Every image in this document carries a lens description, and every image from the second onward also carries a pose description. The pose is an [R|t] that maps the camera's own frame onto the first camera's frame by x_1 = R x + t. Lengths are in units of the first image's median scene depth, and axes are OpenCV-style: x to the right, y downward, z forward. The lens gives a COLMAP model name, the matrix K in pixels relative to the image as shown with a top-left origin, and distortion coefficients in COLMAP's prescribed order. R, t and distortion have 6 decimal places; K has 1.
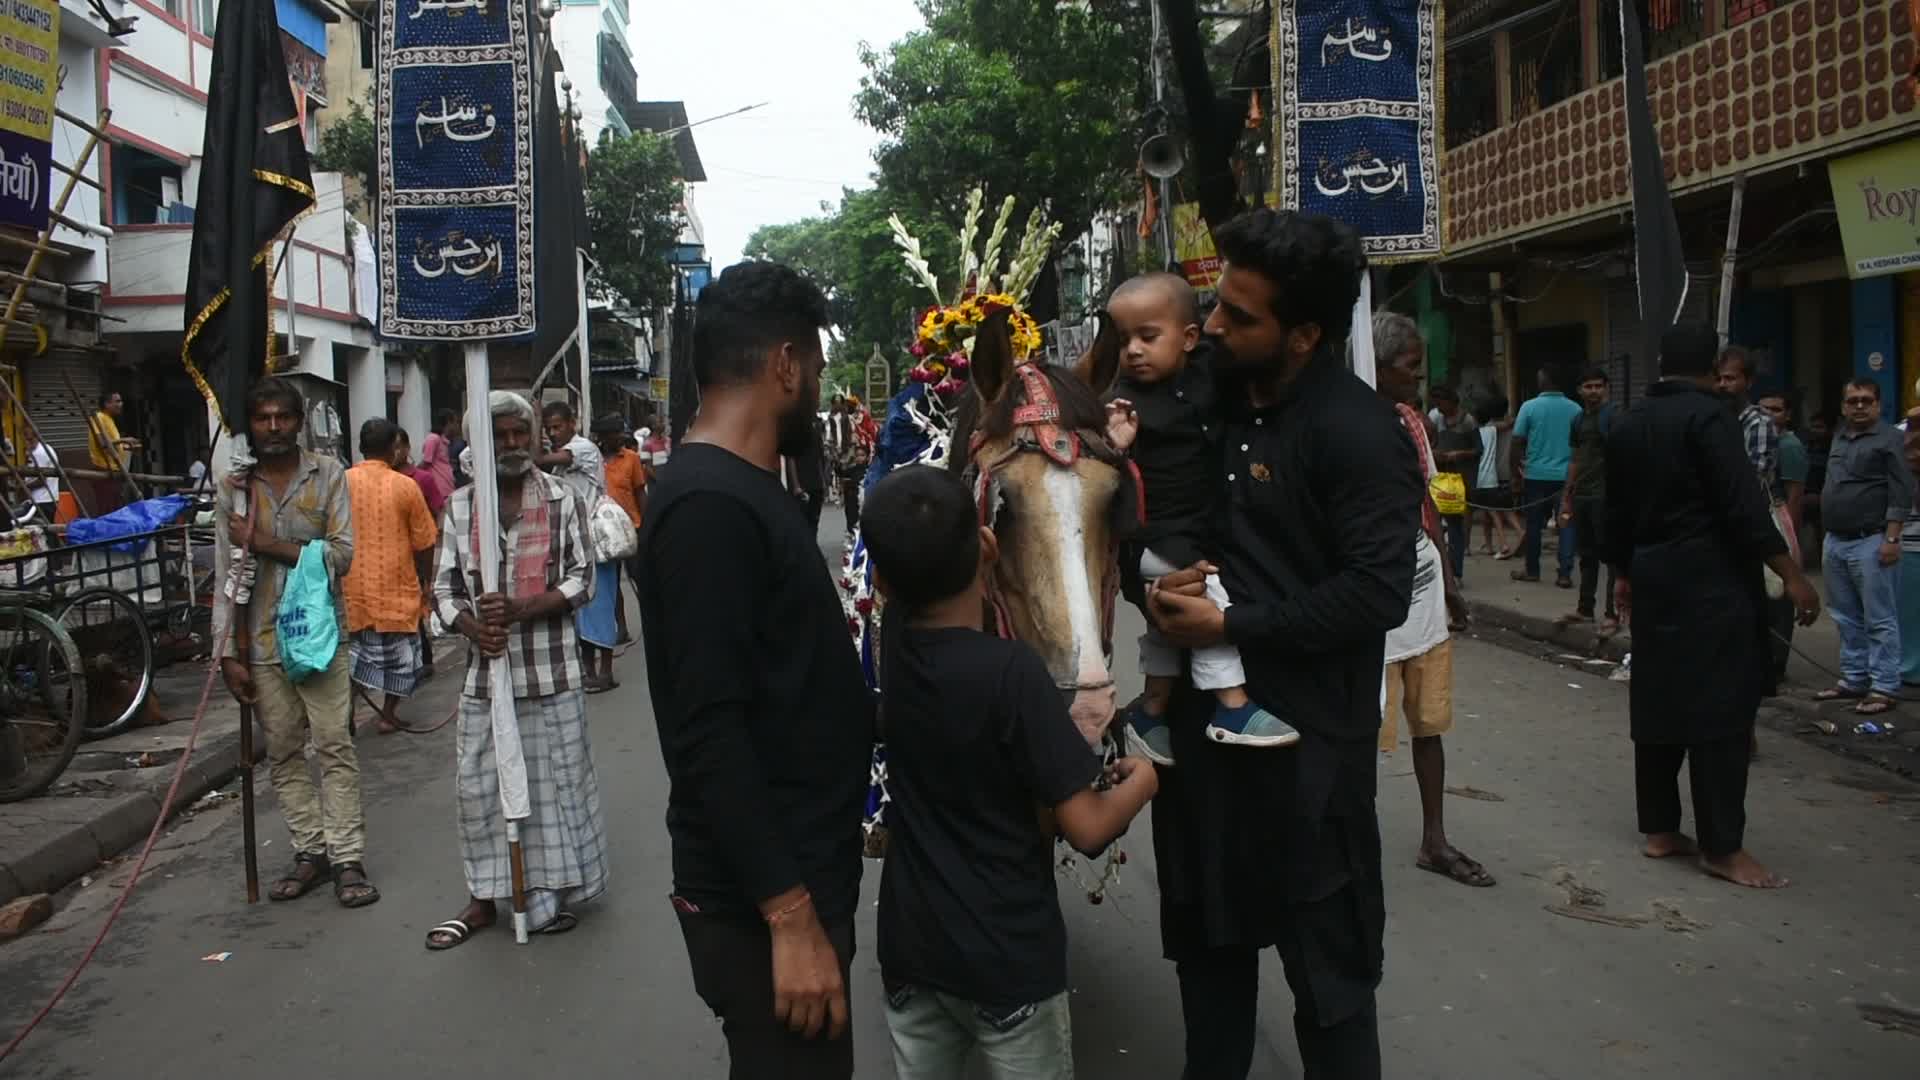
lens RADIAL K [[1519.5, 0, 943.8], [0, 1519.5, 501.3], [0, 0, 1]] dist [-0.092968, 0.016609]
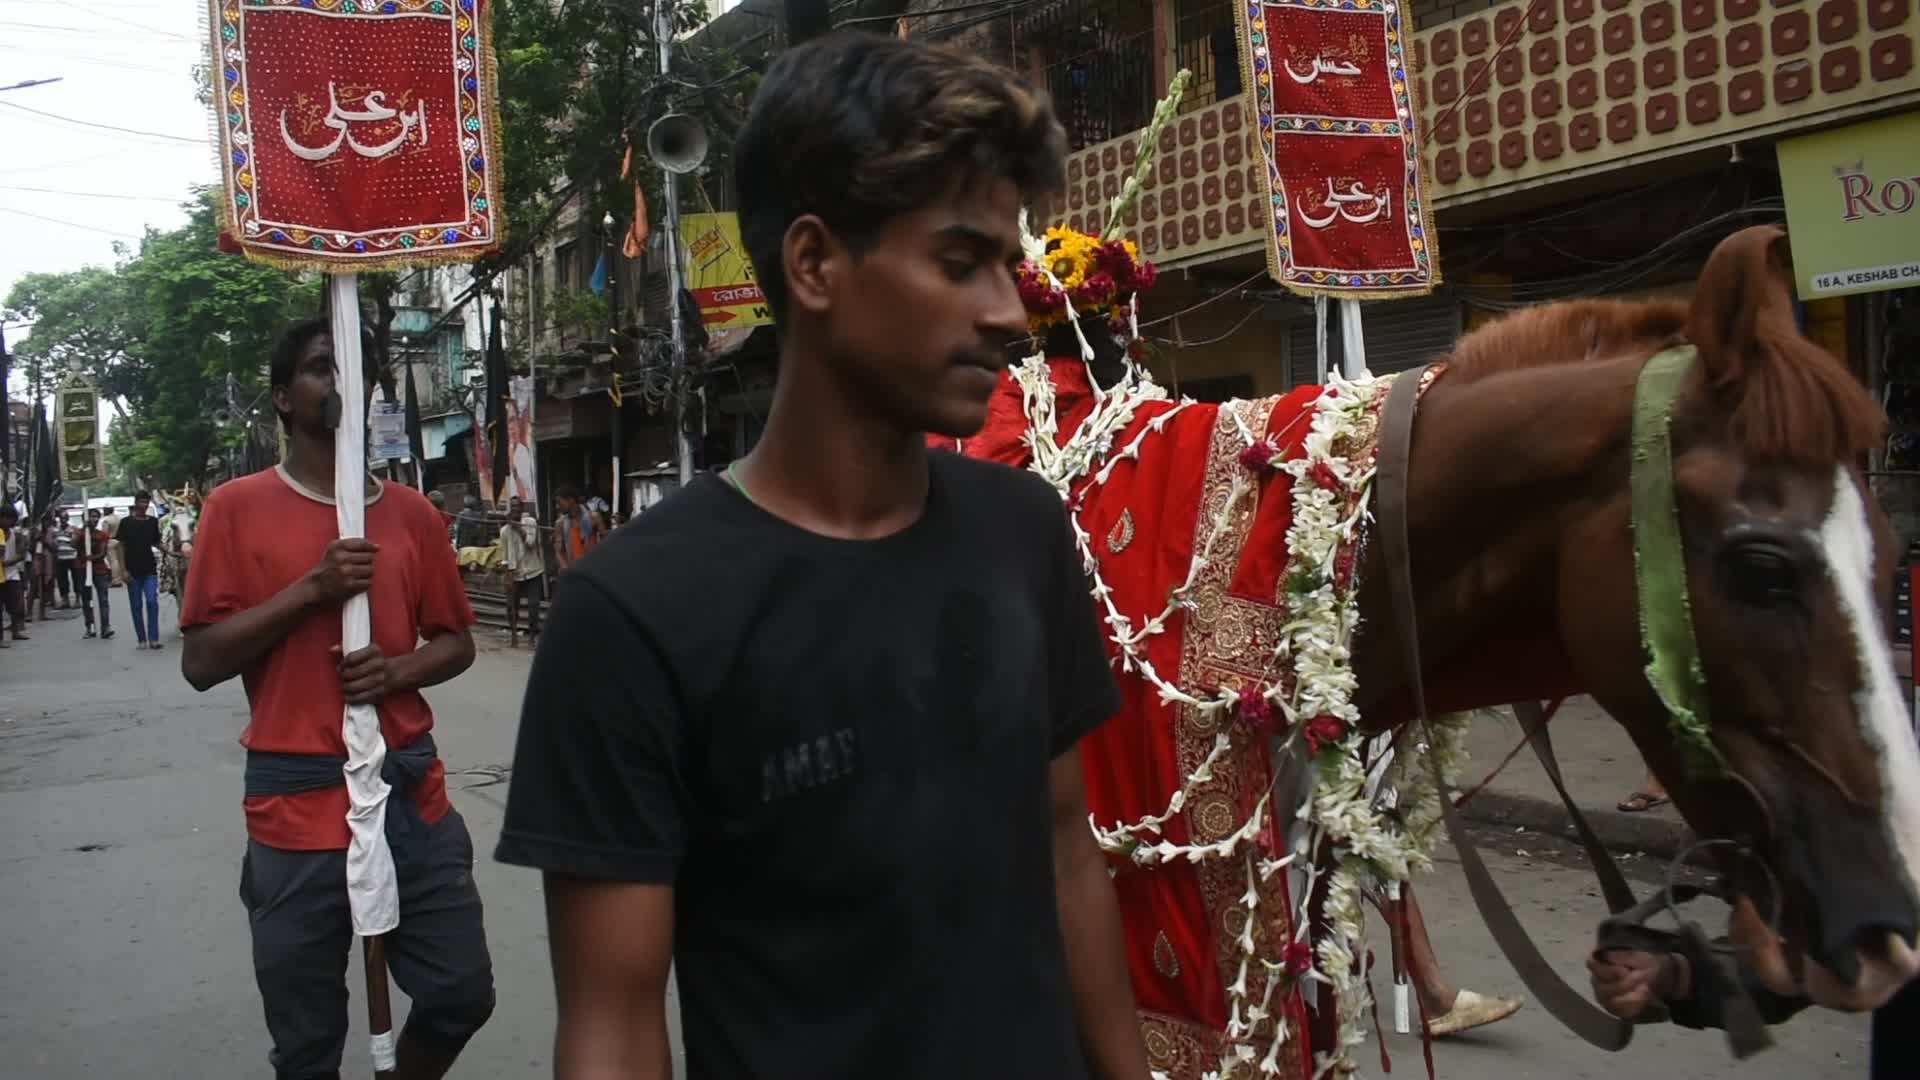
lens RADIAL K [[1519.5, 0, 943.8], [0, 1519.5, 501.3], [0, 0, 1]] dist [-0.092968, 0.016609]
pose [[0.902942, 0.000796, 0.429762, -0.067251], [0.024362, 0.998295, -0.053034, -0.013996], [-0.429072, 0.058357, 0.901383, 0.356366]]
